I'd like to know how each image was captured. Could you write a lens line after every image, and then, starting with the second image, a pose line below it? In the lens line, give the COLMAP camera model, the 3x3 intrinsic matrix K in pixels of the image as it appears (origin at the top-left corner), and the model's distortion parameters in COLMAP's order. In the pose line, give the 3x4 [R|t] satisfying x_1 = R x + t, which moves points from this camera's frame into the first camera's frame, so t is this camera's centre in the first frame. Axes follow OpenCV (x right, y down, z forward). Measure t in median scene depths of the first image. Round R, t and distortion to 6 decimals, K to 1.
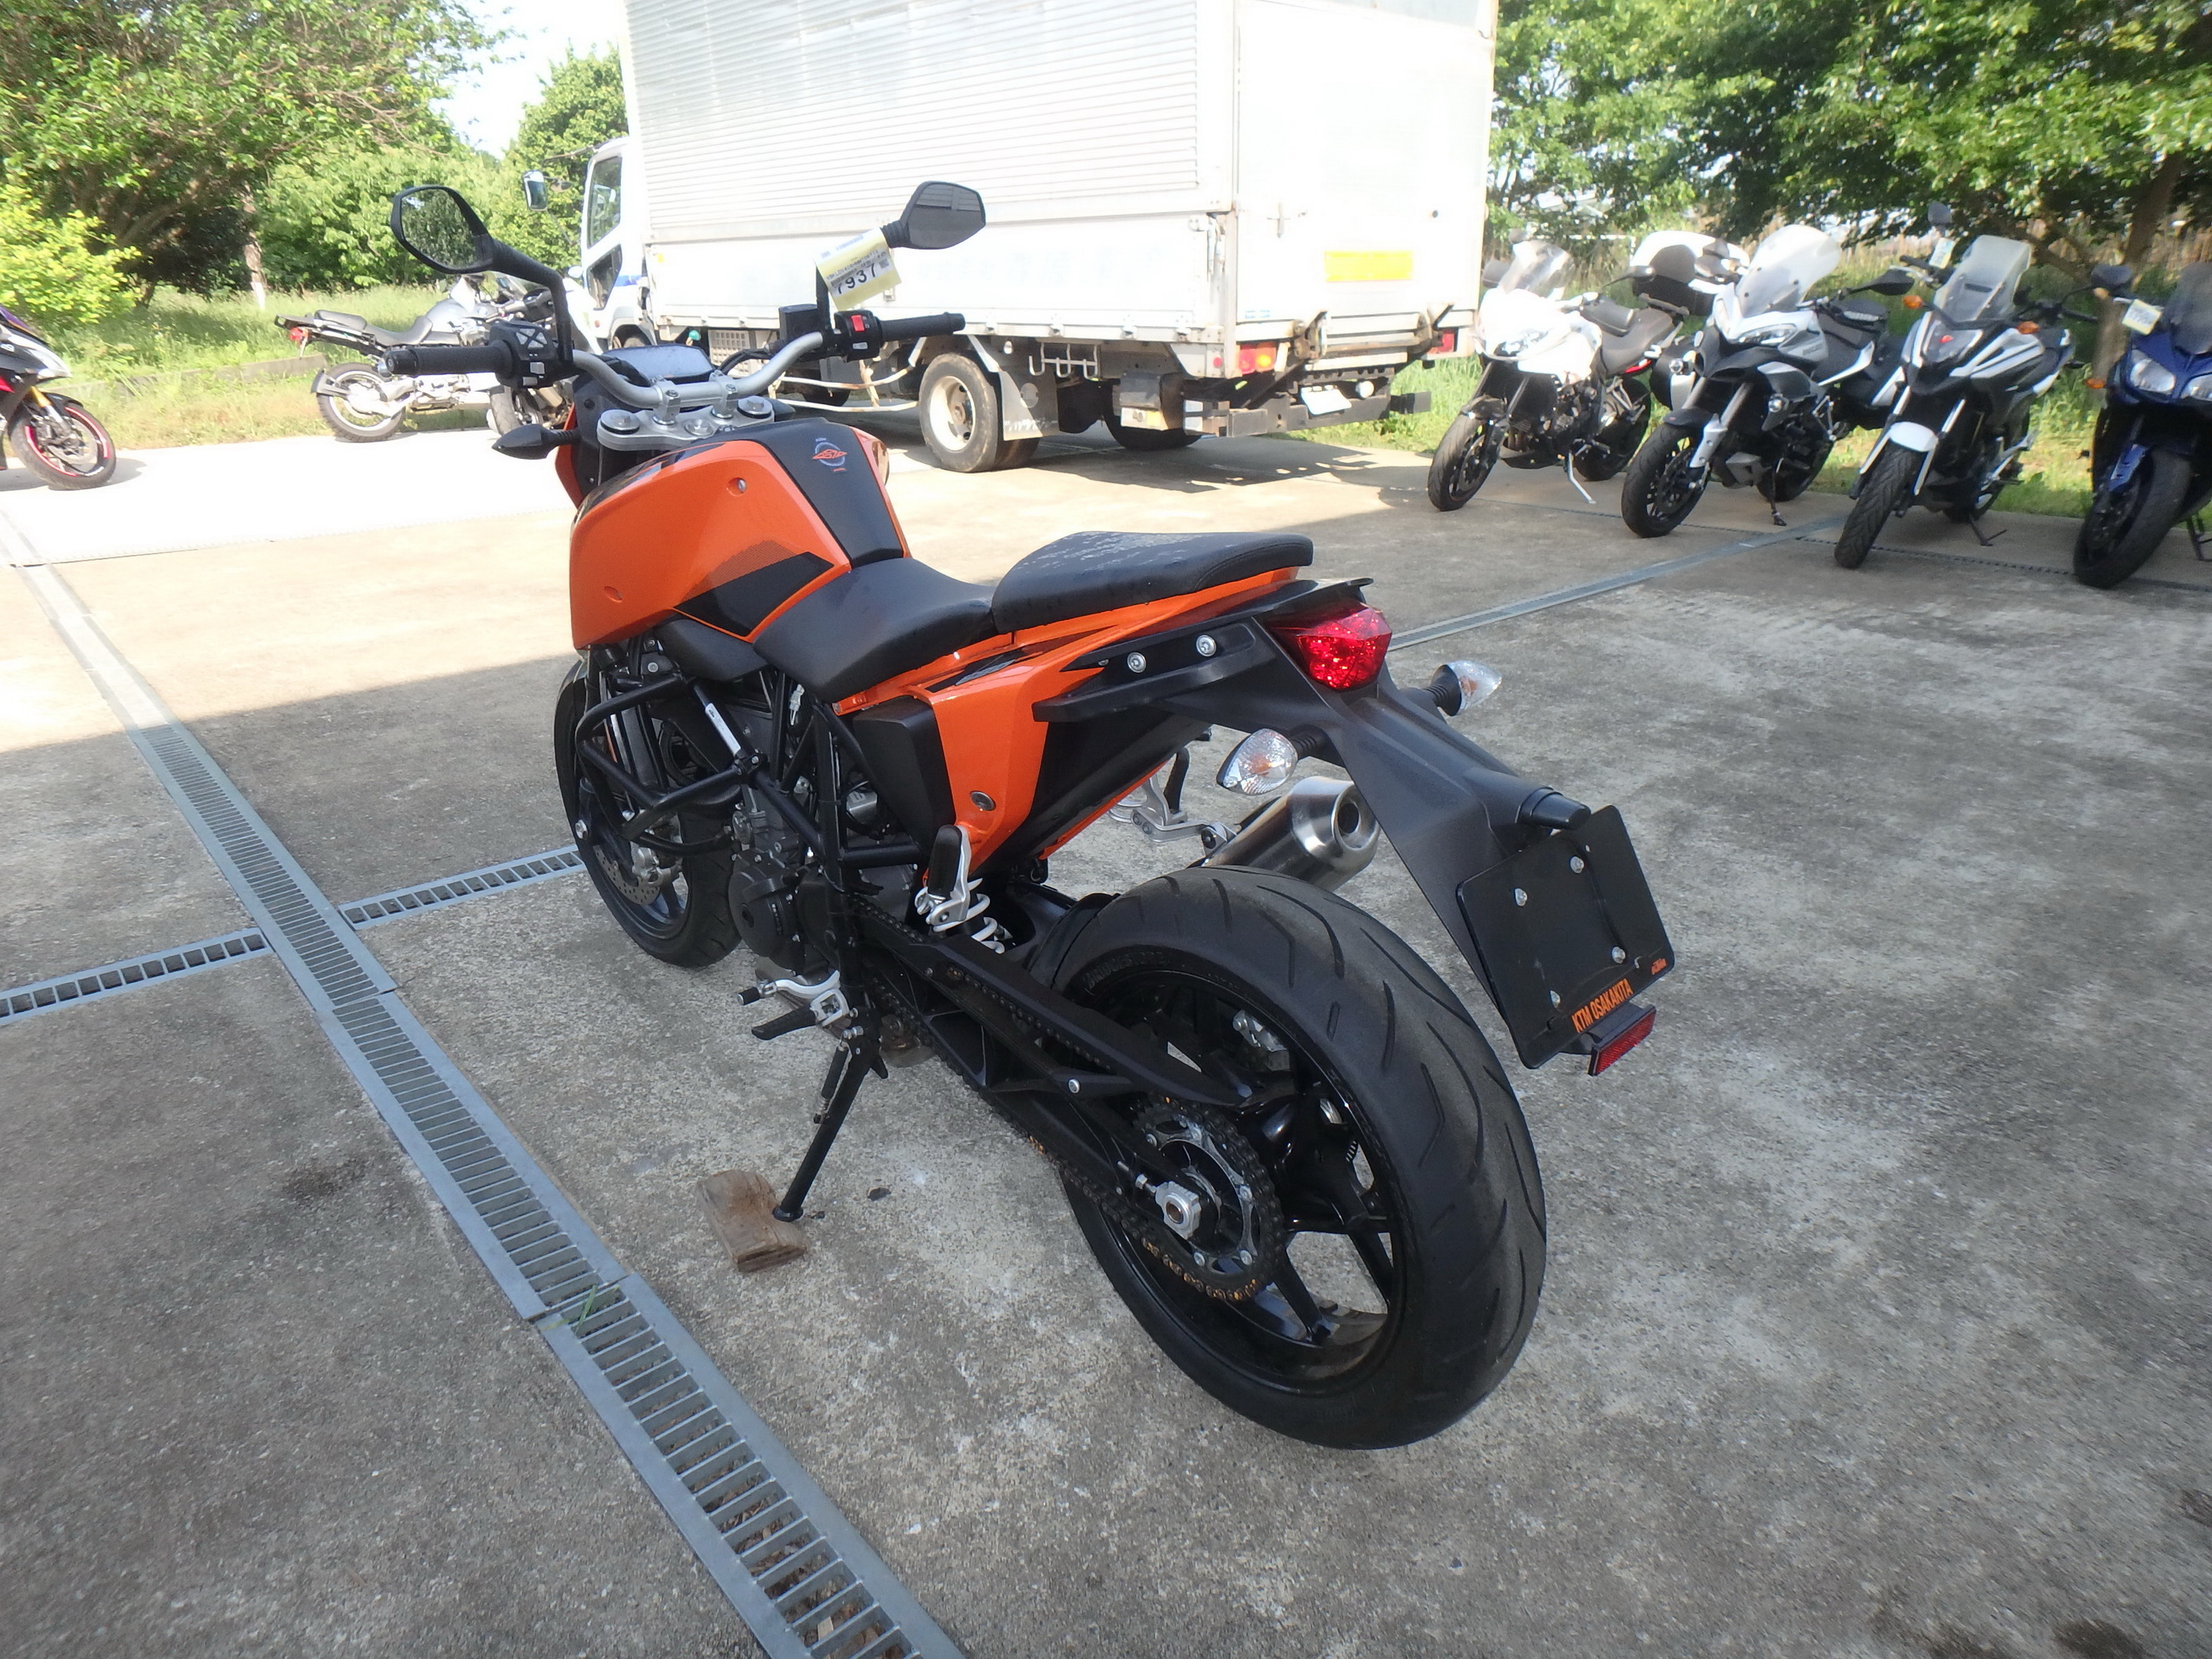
lens RADIAL K [[1375.8, 0, 1111.4], [0, 1375.8, 784.6], [0, 0, 1]] dist [-0.041287, 0.033009]
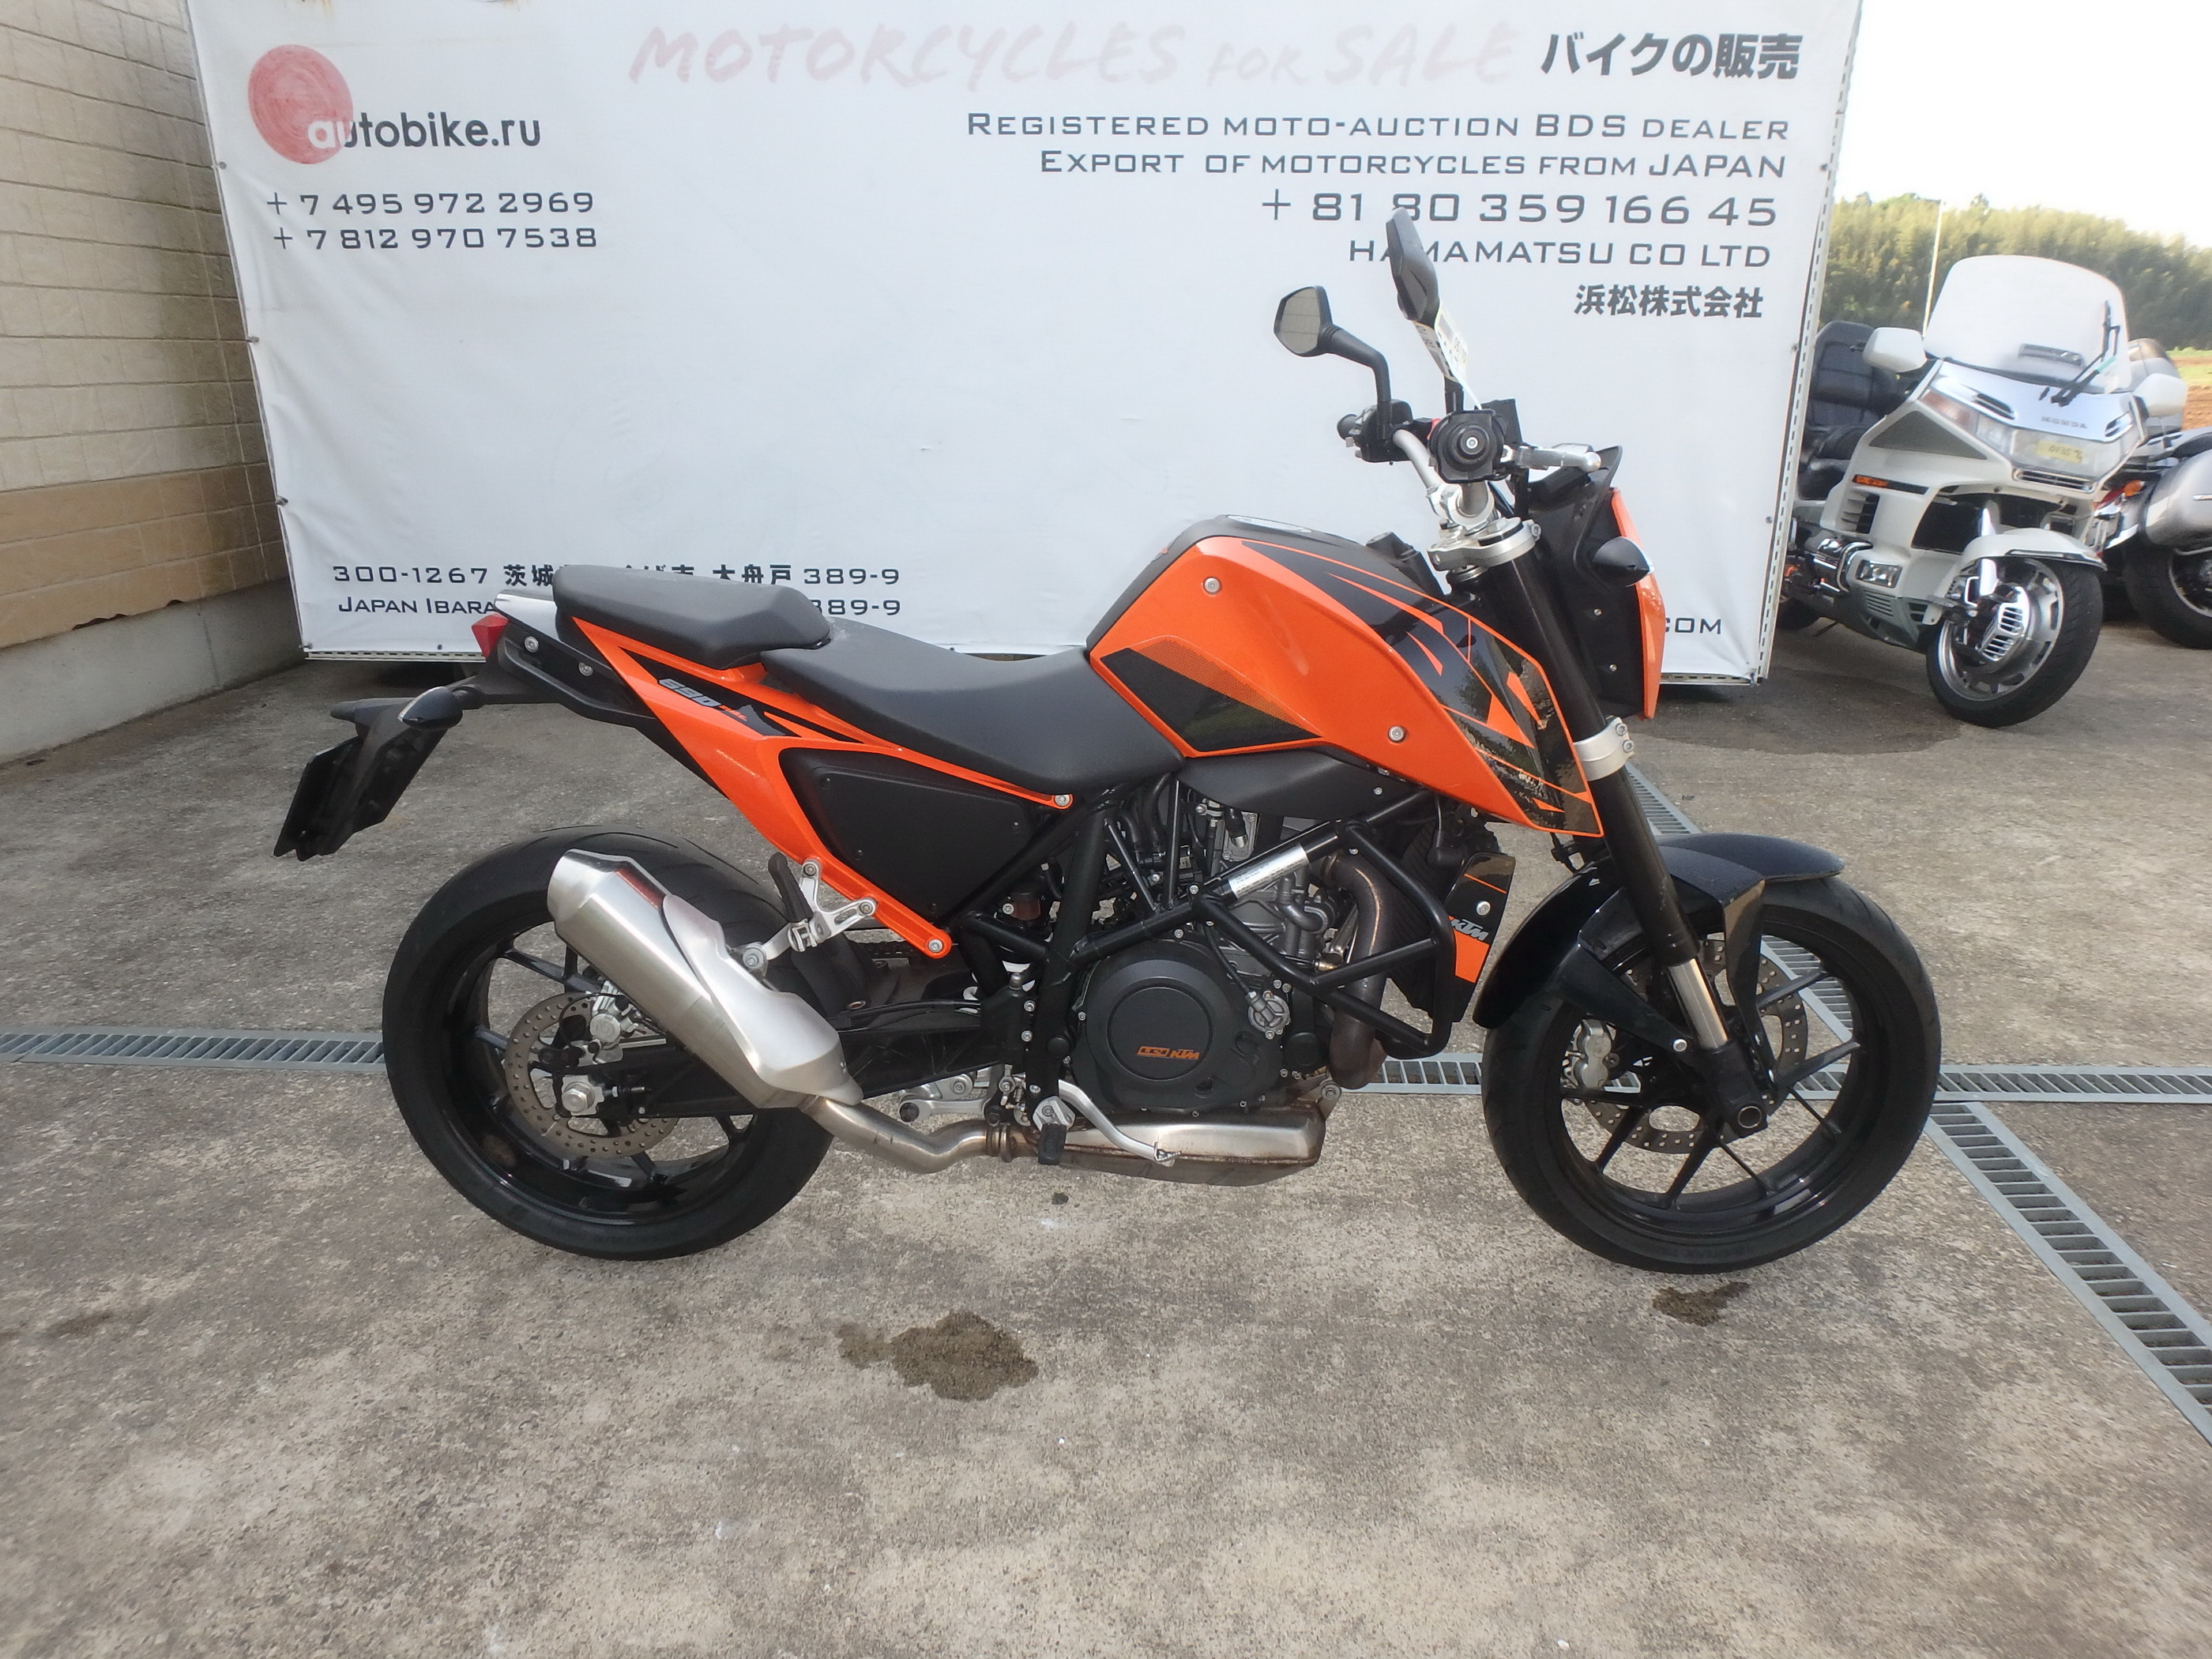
lens RADIAL K [[1369.6, 0, 1129.0], [0, 1369.6, 842.4], [0, 0, 1]] dist [-0.047153, 0.026563]
pose [[-0.704534, 0.248537, -0.664726, 0.103080], [-0.224755, 0.810311, 0.541185, -0.124256], [0.673139, 0.530684, -0.515032, 0.336988]]
